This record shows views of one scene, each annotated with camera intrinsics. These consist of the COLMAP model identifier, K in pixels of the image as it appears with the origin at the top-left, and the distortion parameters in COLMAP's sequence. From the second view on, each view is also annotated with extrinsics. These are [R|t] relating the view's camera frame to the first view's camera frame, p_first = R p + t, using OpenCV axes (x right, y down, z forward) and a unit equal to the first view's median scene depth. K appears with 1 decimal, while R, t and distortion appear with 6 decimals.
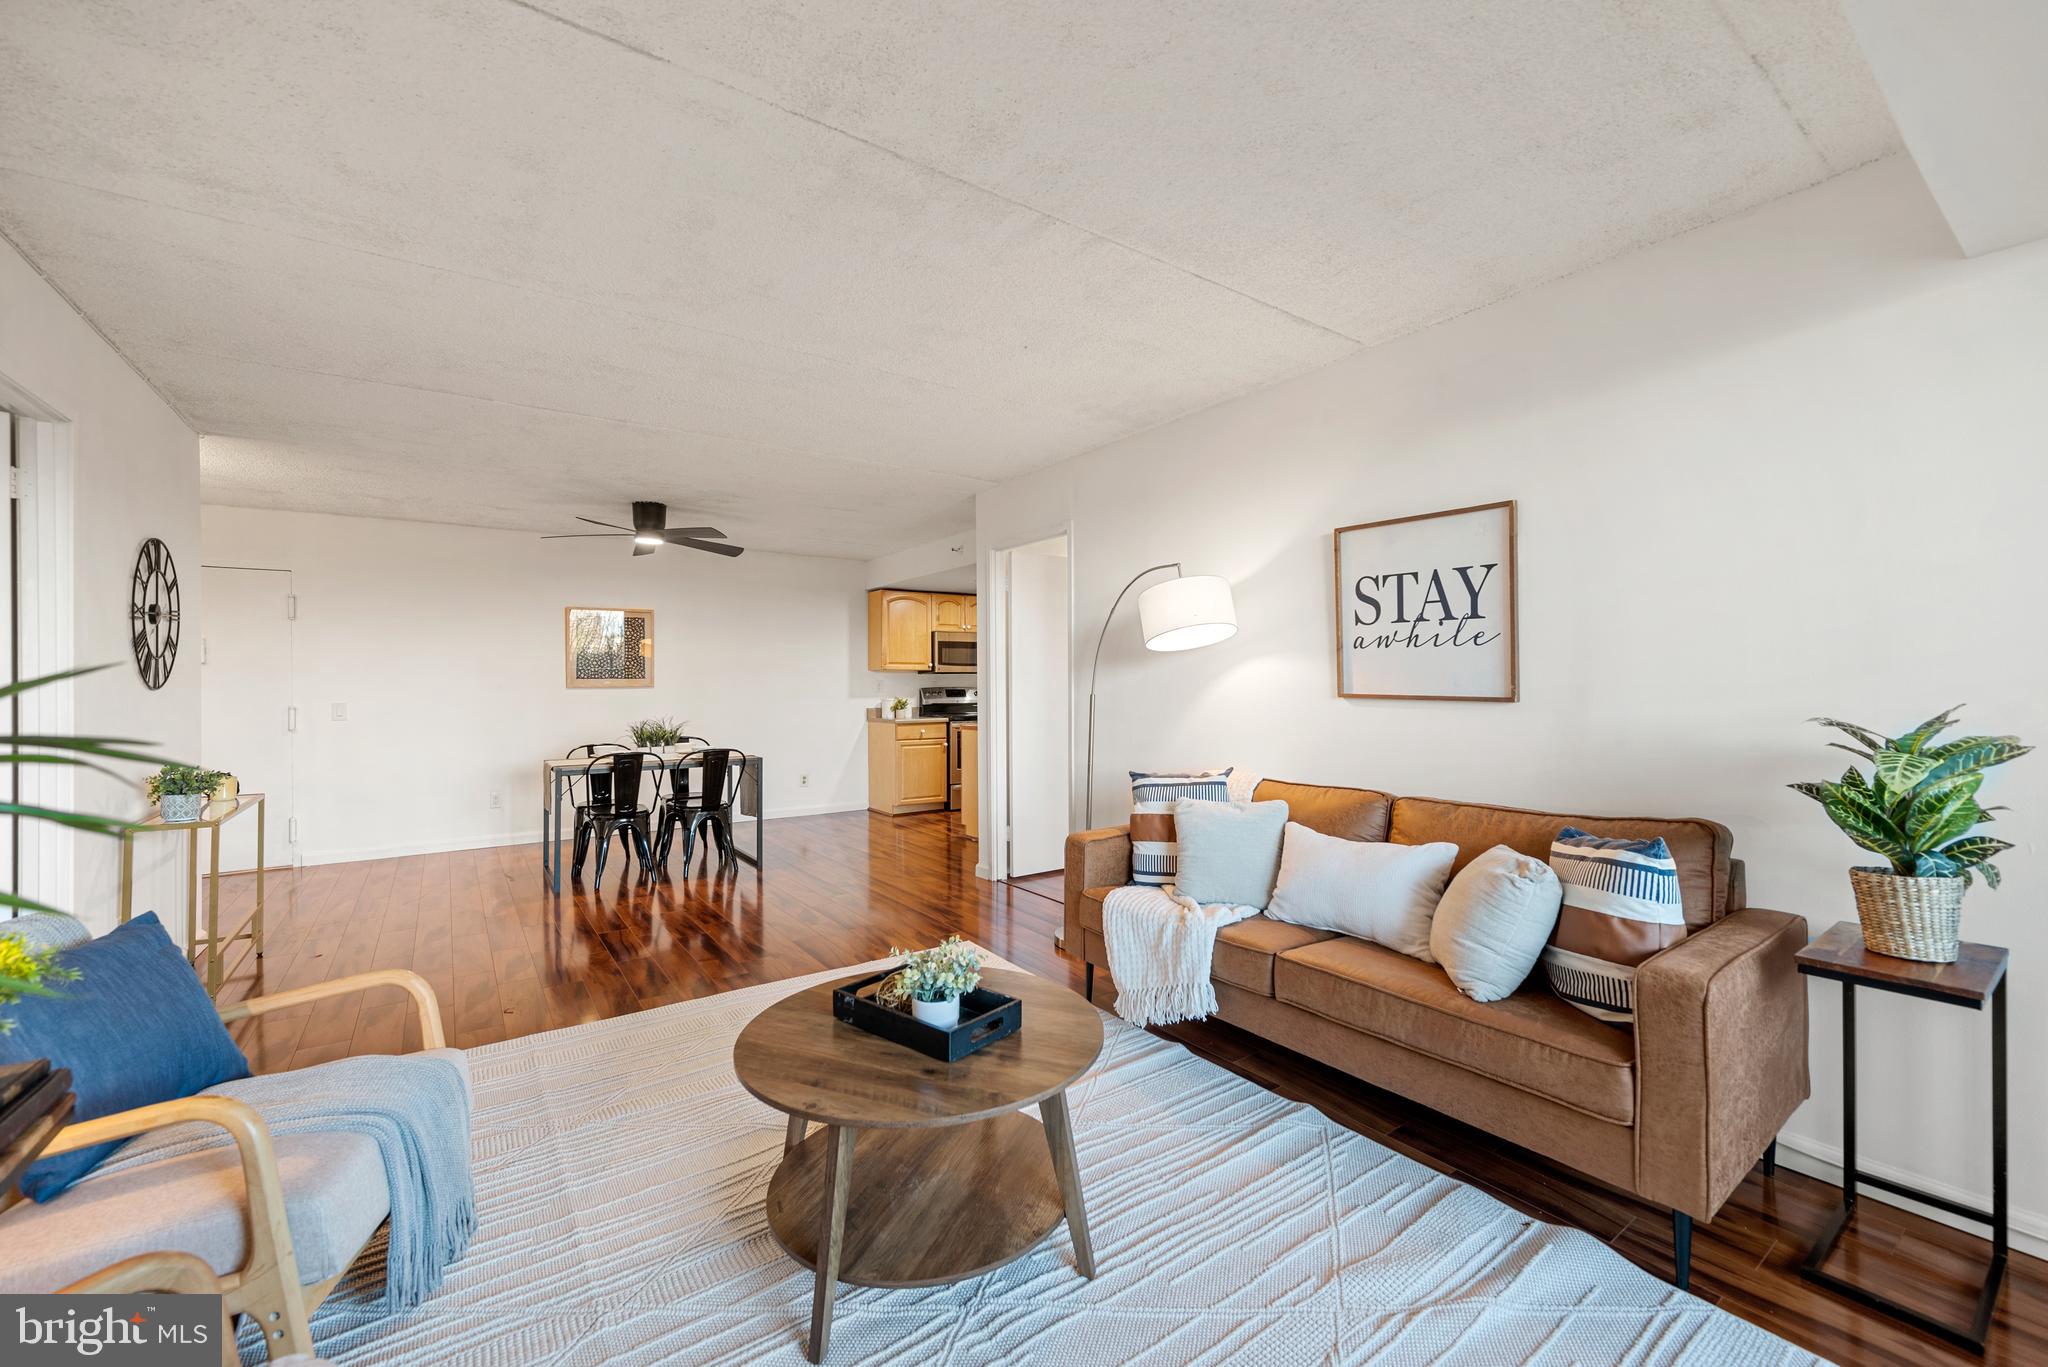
lens RADIAL K [[821.4, 0, 1038.3], [0, 821.4, 679.7], [0, 0, 1]] dist [-0.003425, 0.001136]
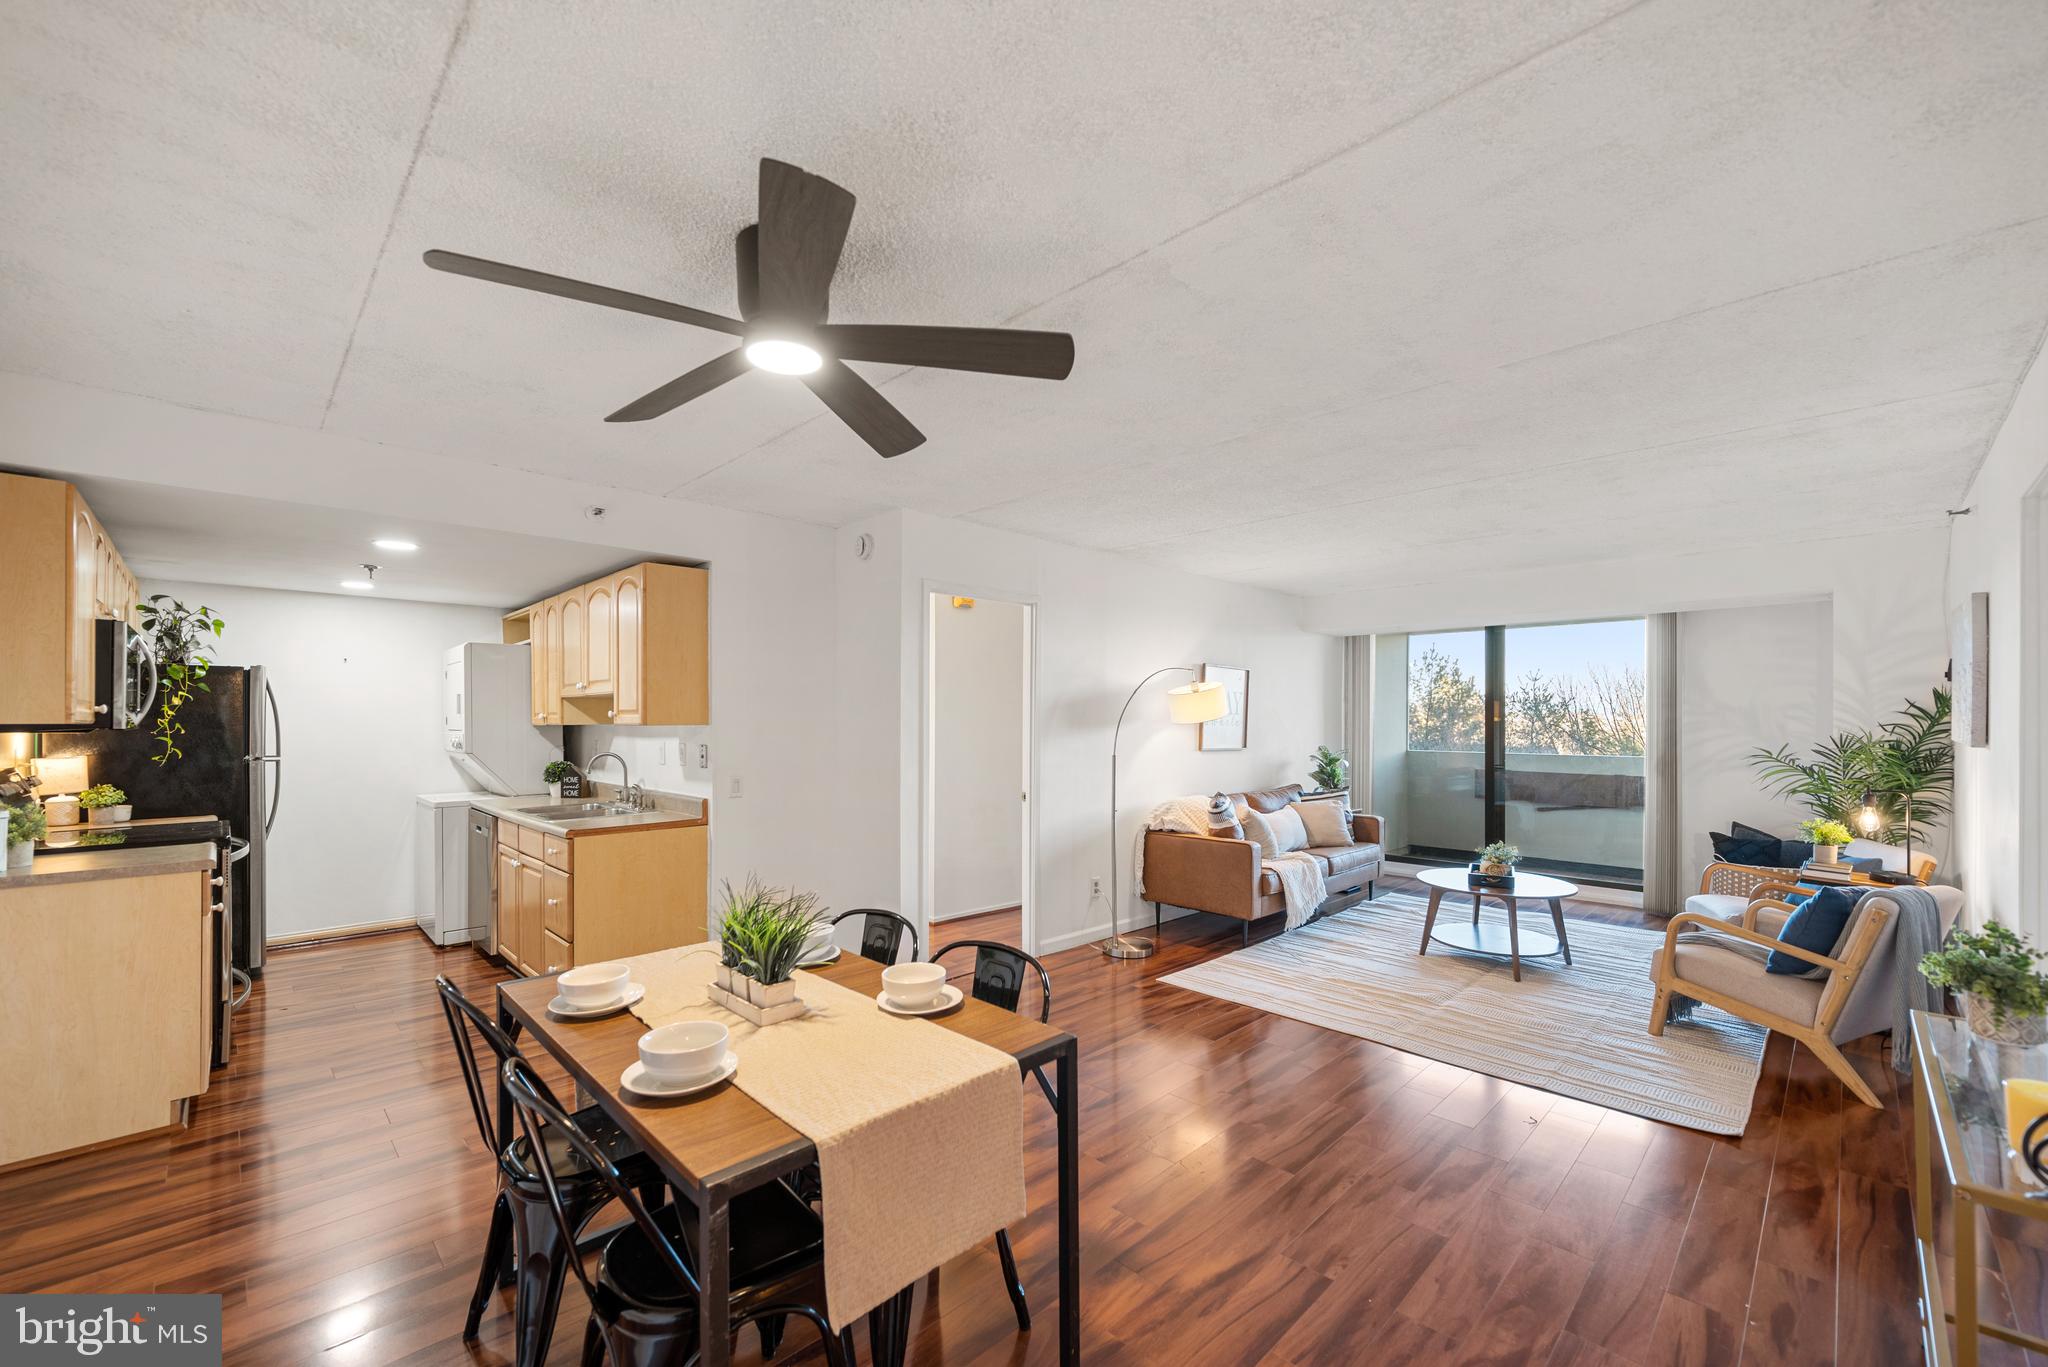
lens RADIAL K [[821.4, 0, 1037.5], [0, 821.4, 716.9], [0, 0, 1]] dist [-0.003425, 0.001136]
pose [[-0.167228, 0.008948, 0.985878, -1.438875], [-0.007252, 0.999921, -0.010305, -0.034918], [-0.985892, -0.008873, -0.167150, 1.673764]]
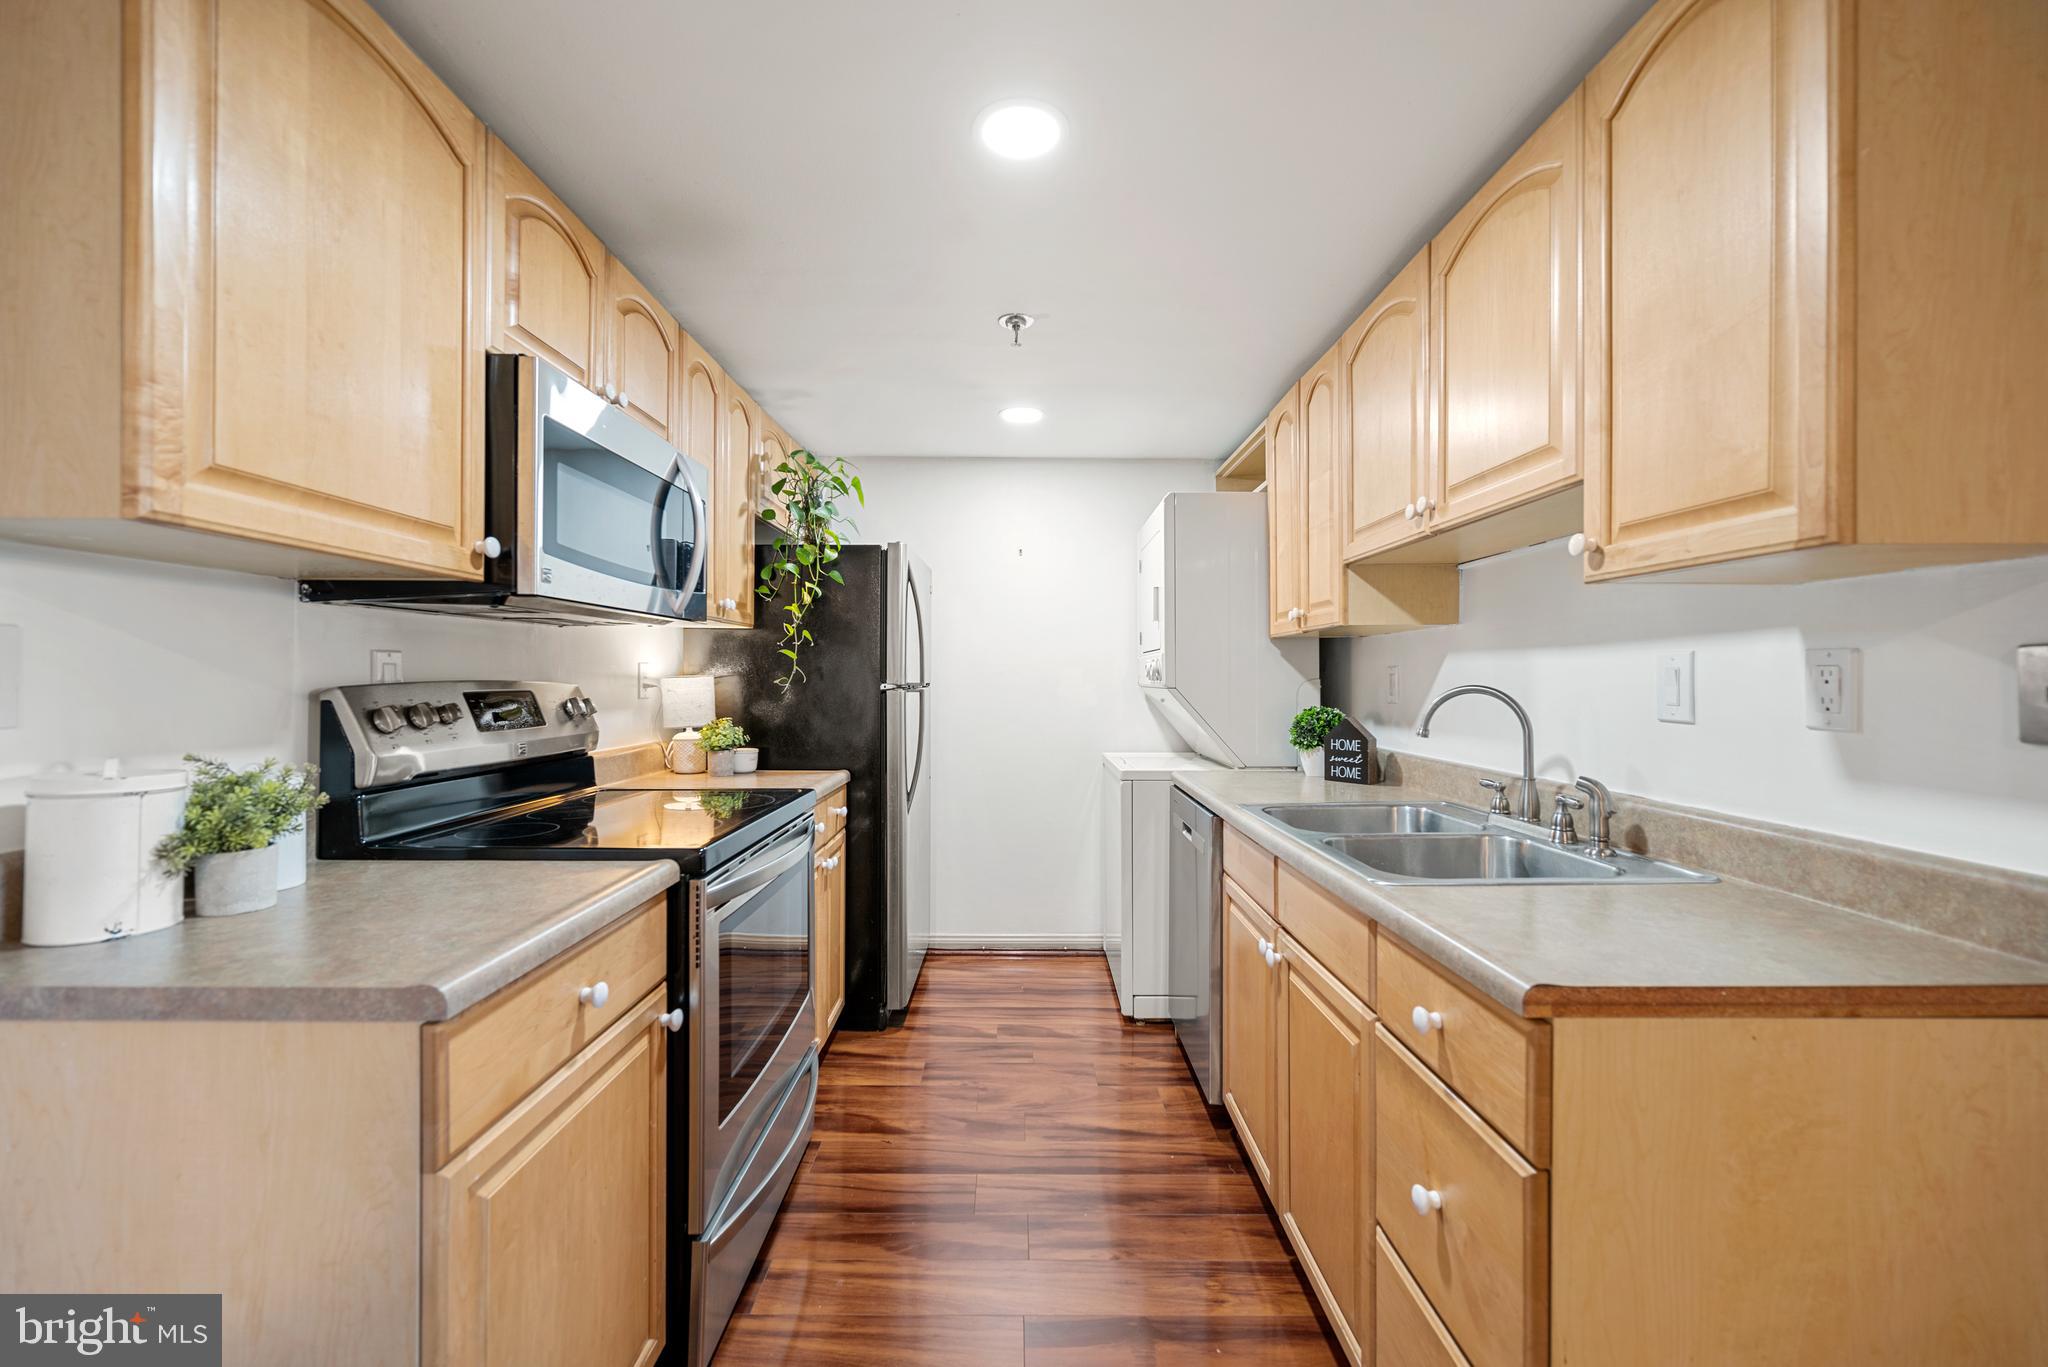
lens RADIAL K [[821.4, 0, 1017.5], [0, 821.4, 677.7], [0, 0, 1]] dist [-0.003425, 0.001136]
pose [[0.579982, 0.006424, 0.814604, -0.524036], [-0.013440, 0.999908, 0.001683, 0.016834], [-0.814518, -0.011924, 0.580015, 2.105686]]
